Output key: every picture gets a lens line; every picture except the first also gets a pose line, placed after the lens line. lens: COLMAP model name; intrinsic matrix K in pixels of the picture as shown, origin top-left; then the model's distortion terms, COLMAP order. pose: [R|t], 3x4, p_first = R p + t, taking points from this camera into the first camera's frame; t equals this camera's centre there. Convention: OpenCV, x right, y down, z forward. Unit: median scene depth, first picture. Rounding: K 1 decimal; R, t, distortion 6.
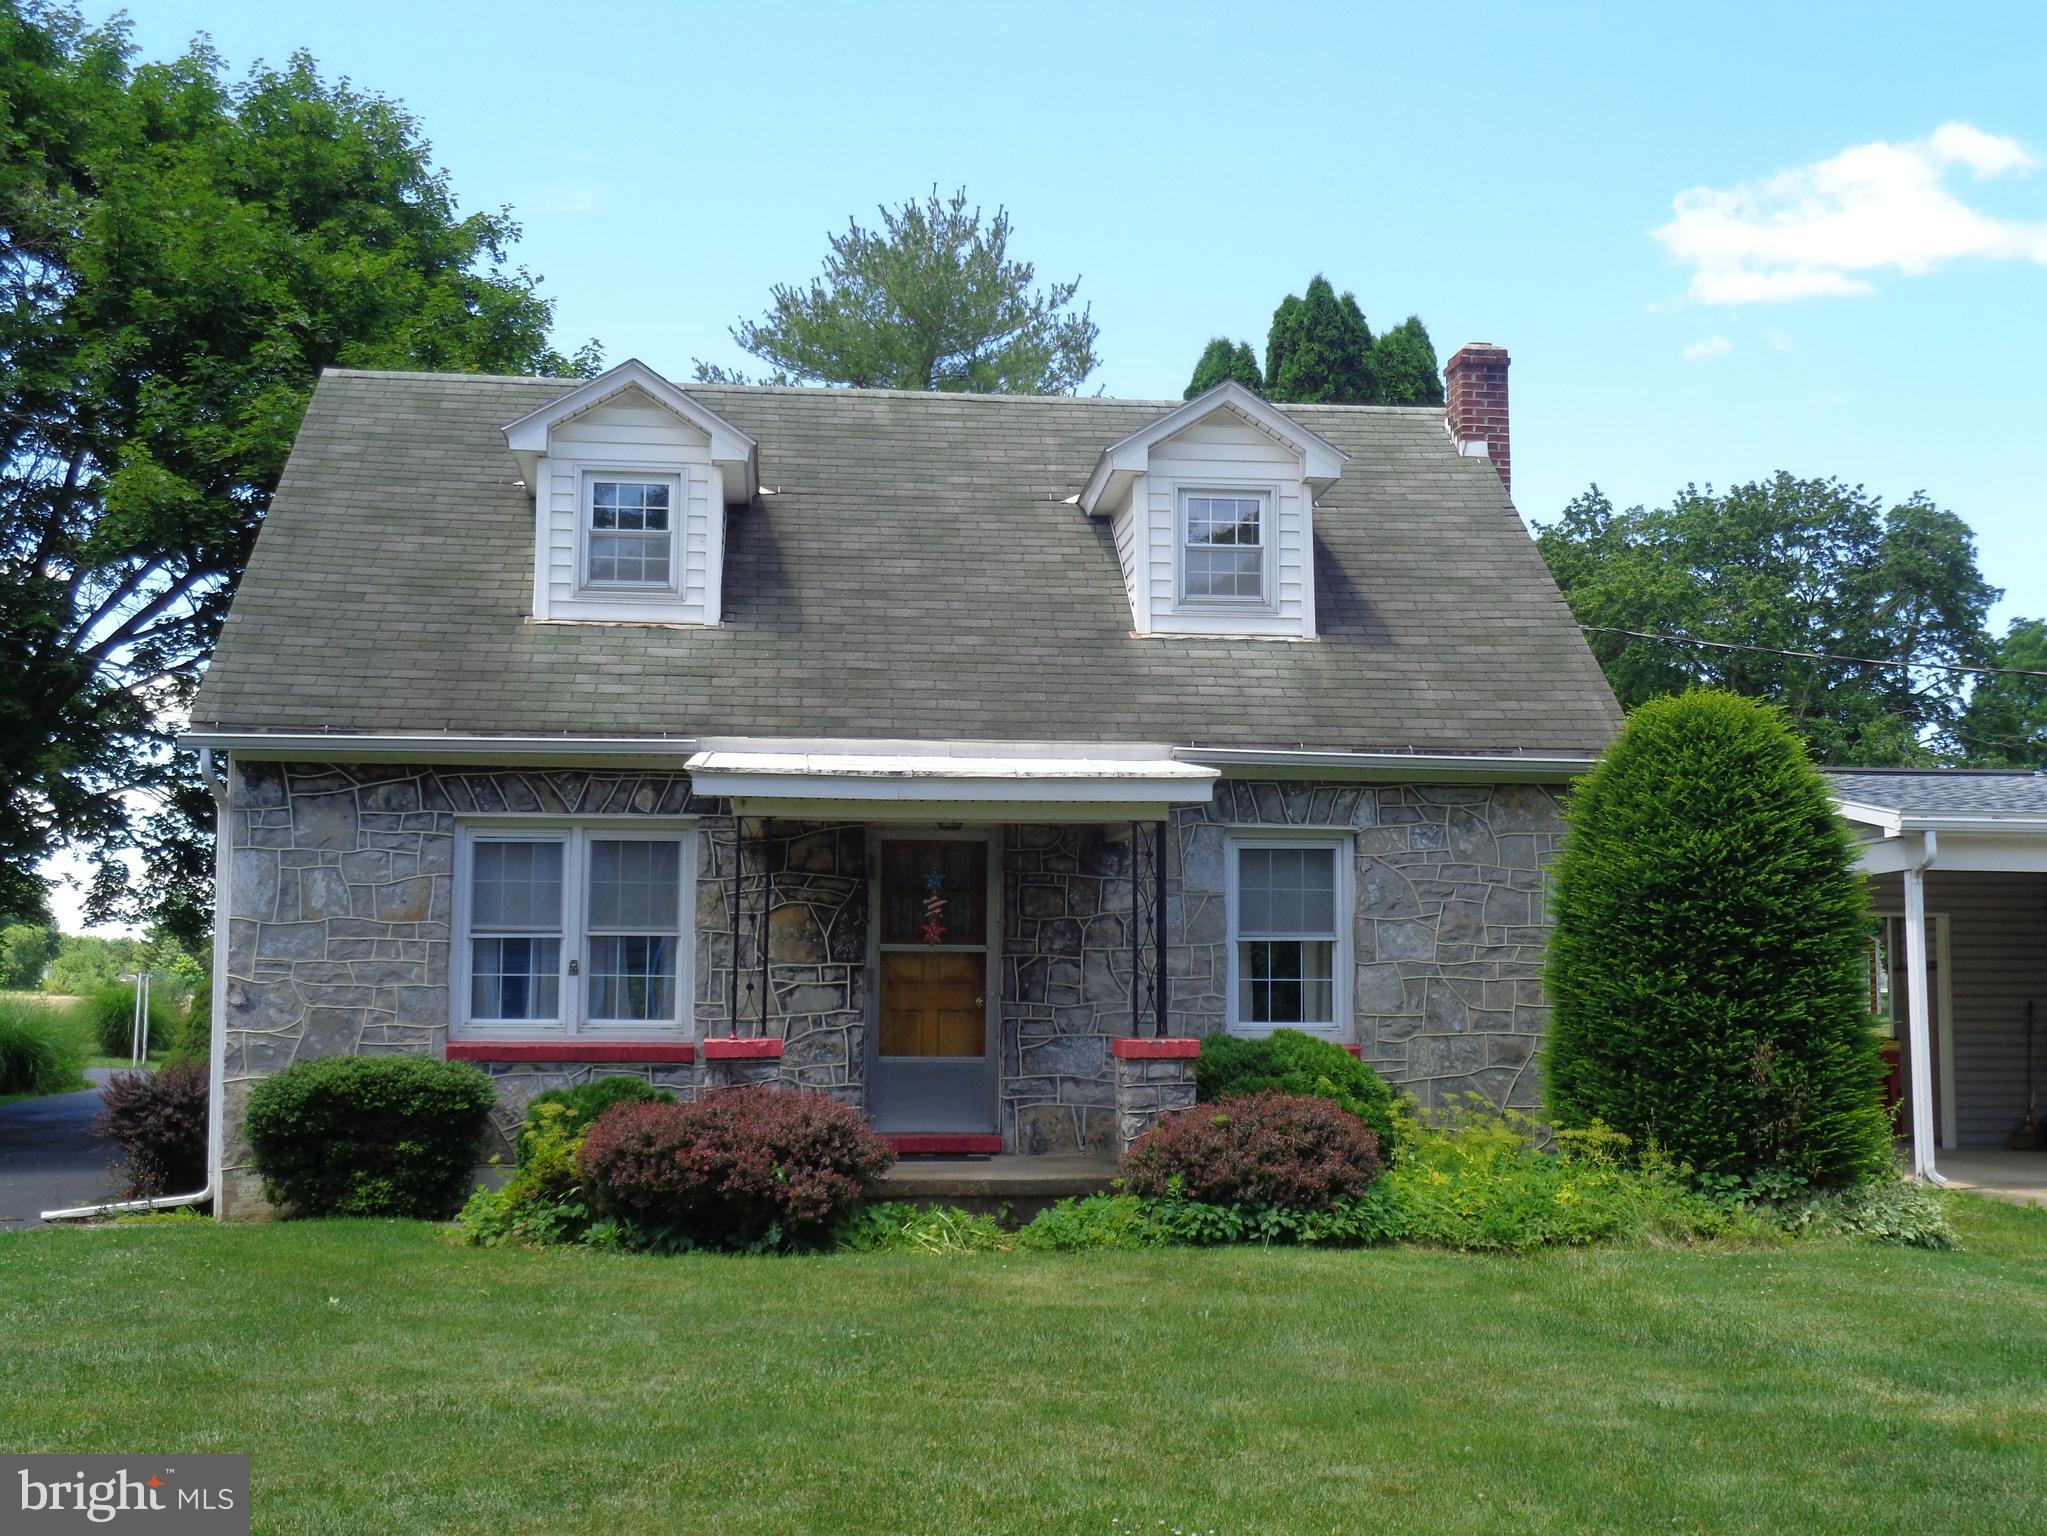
lens RADIAL K [[2390.6, 0, 1039.7], [0, 2390.6, 756.4], [0, 0, 1]] dist [-0.017327, 0.000000]
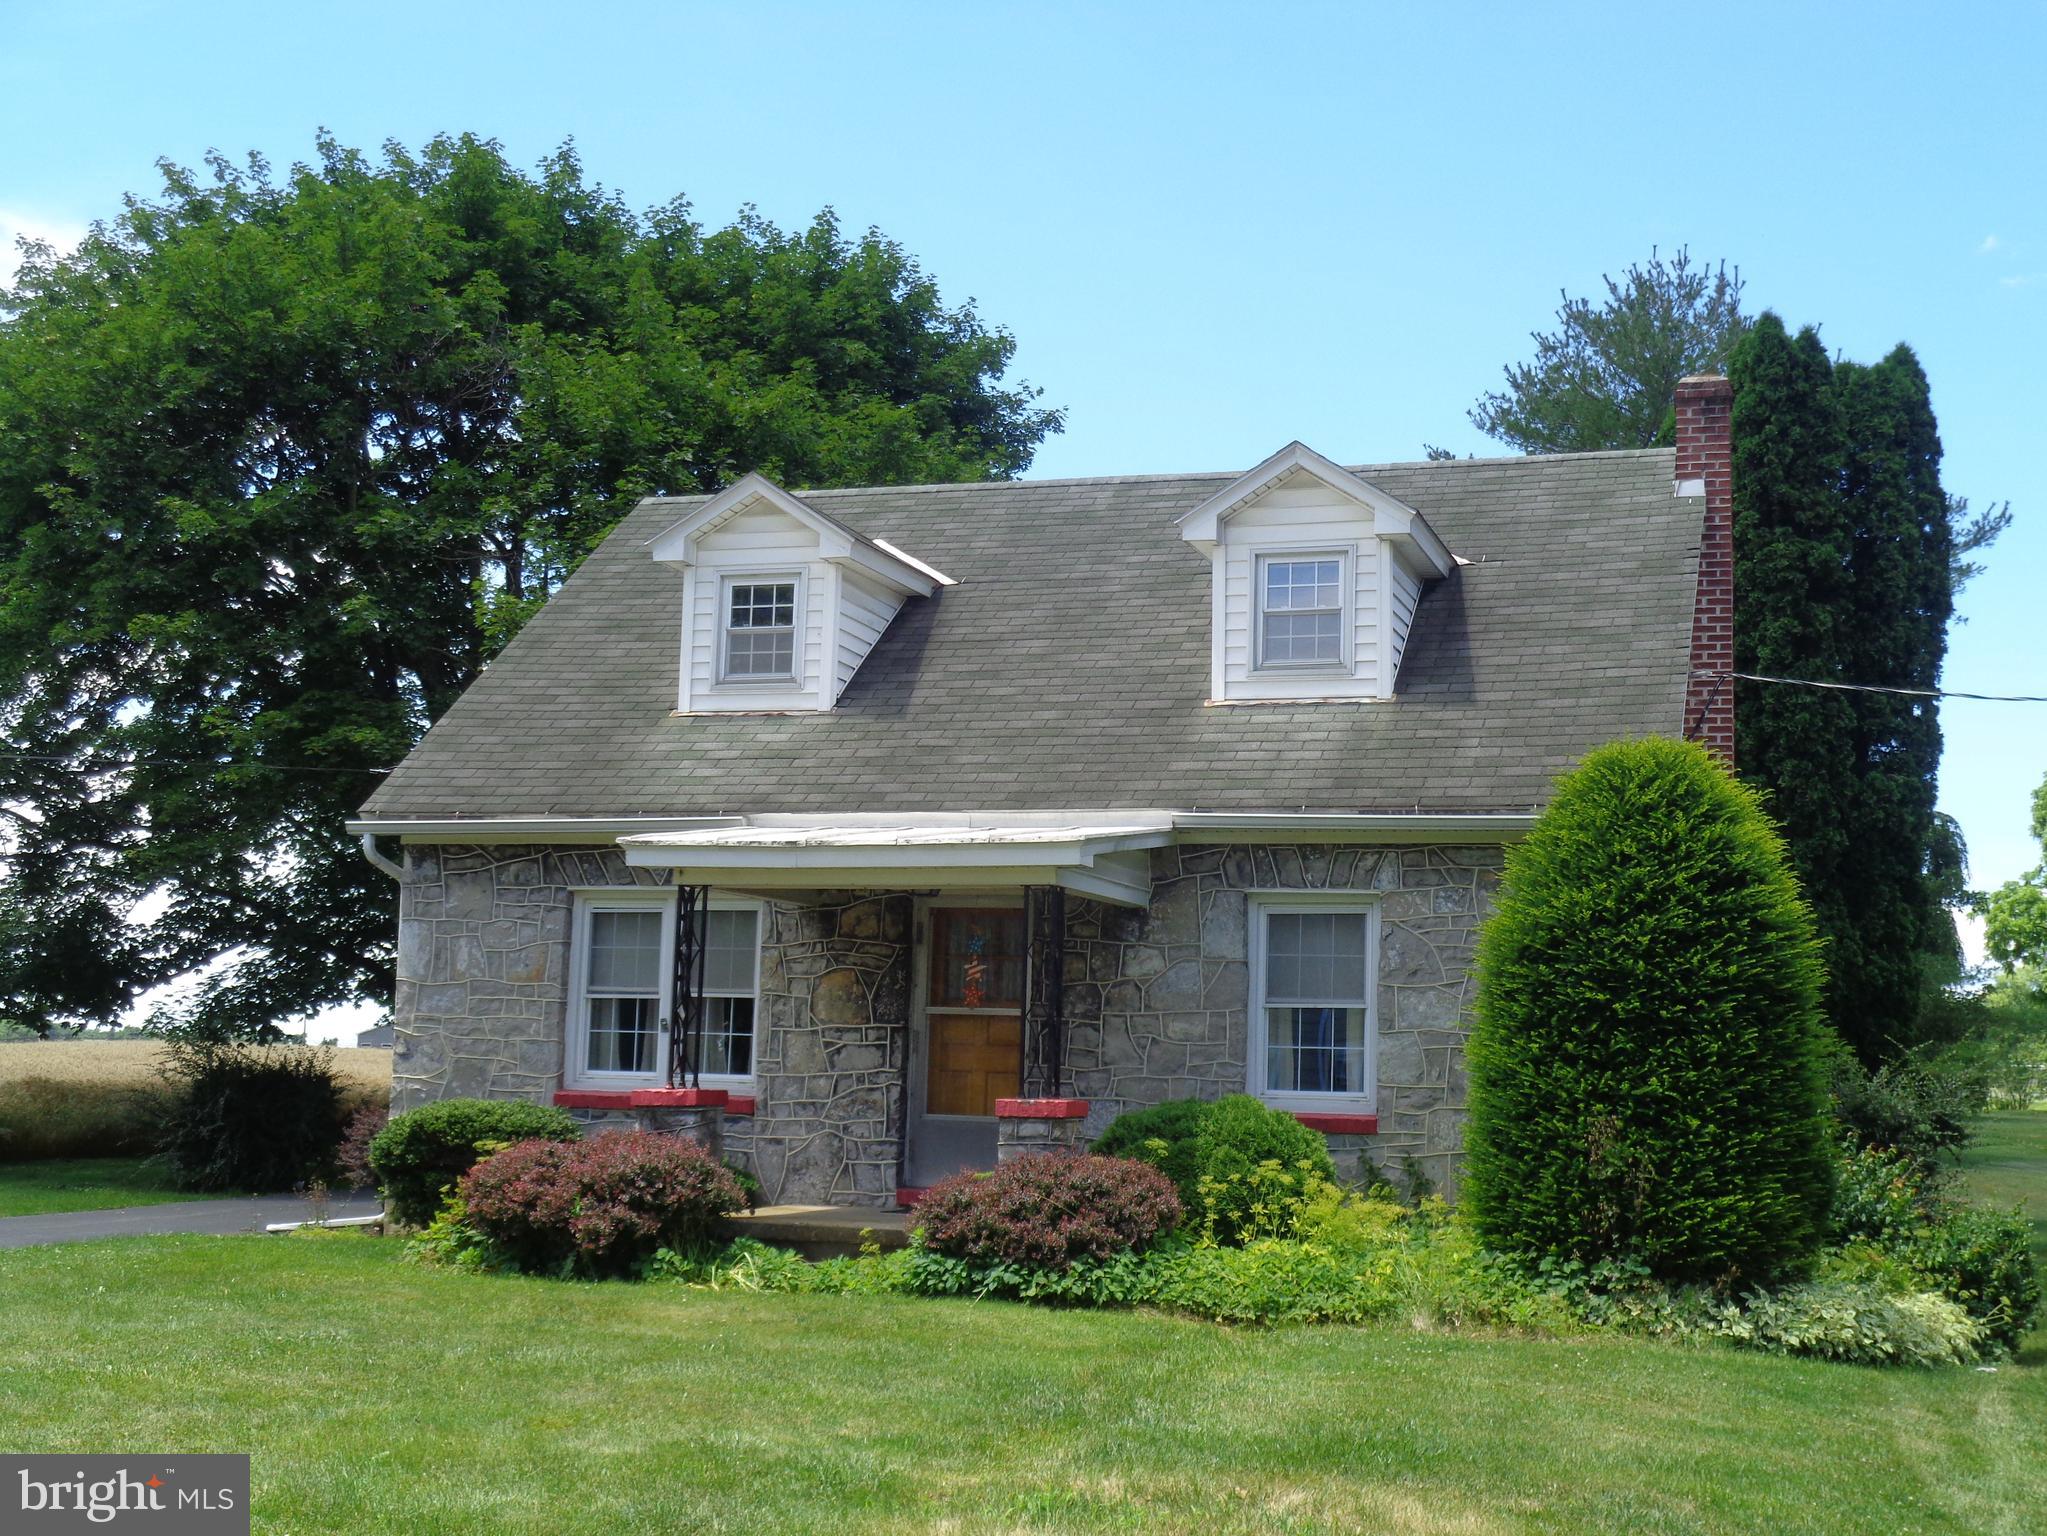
lens RADIAL K [[2390.6, 0, 1095.0], [0, 2390.6, 765.8], [0, 0, 1]] dist [-0.017327, 0.000000]
pose [[0.914792, -0.032126, -0.402645, 0.435931], [0.019114, 0.999158, -0.036294, 0.012232], [0.403472, 0.025505, 0.914636, 0.066110]]
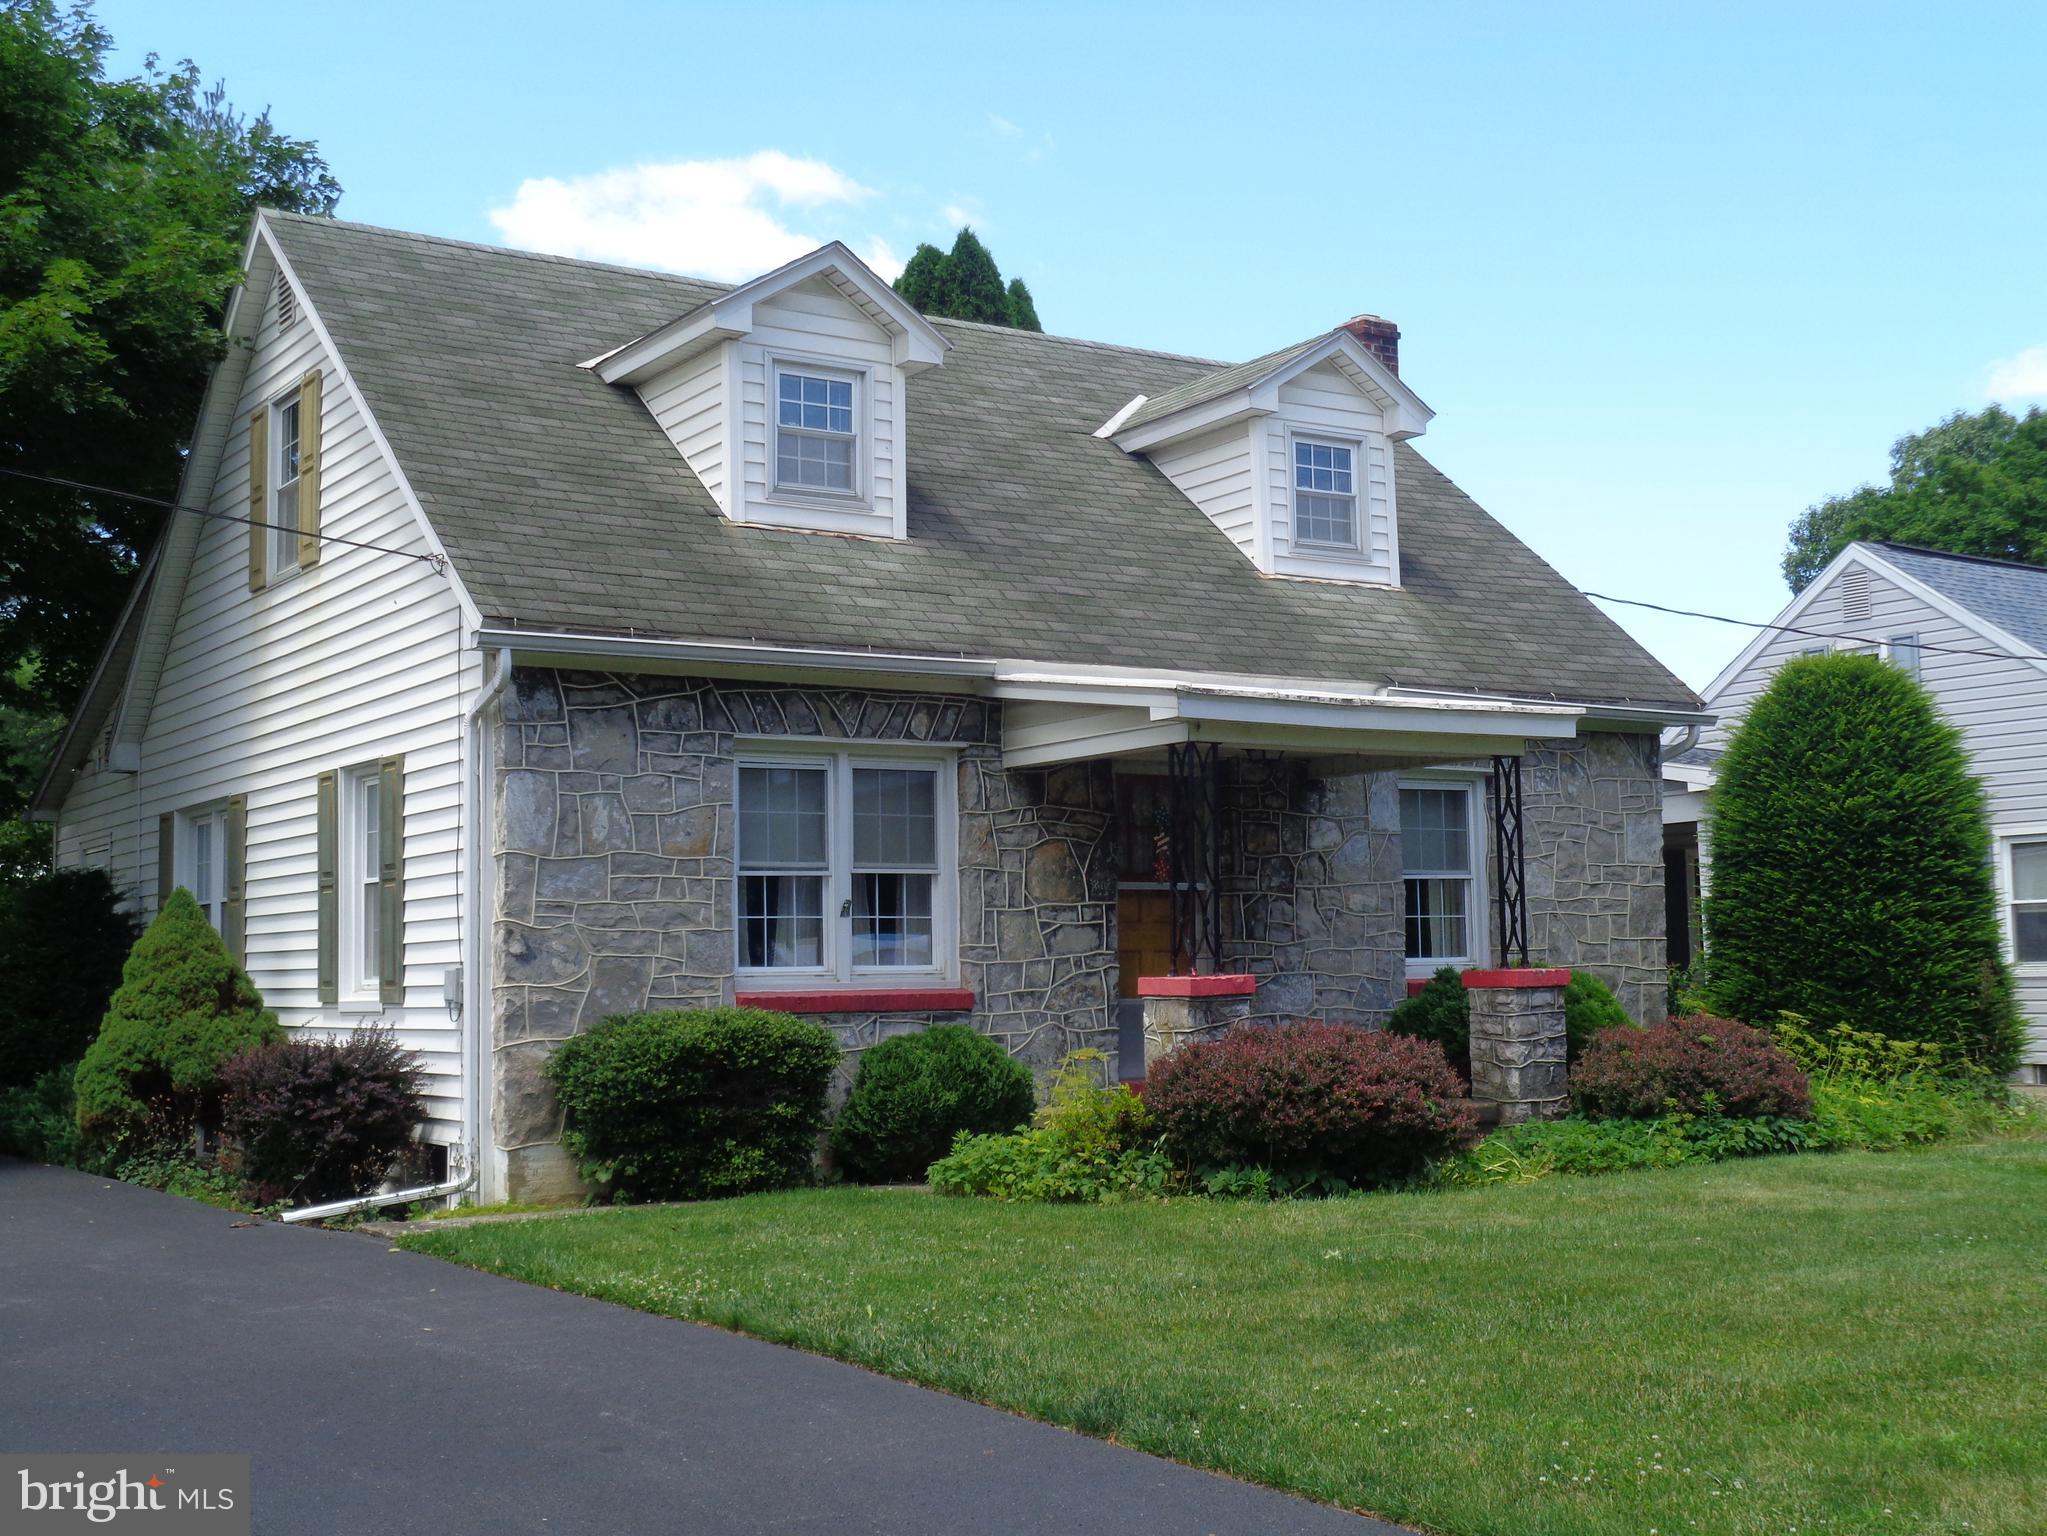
lens RADIAL K [[2390.6, 0, 981.7], [0, 2390.6, 775.7], [0, 0, 1]] dist [-0.017327, 0.000000]
pose [[0.899322, 0.016767, 0.436966, -0.544745], [-0.024315, 0.999636, 0.011687, 0.026416], [-0.436611, -0.021135, 0.899402, 0.164867]]
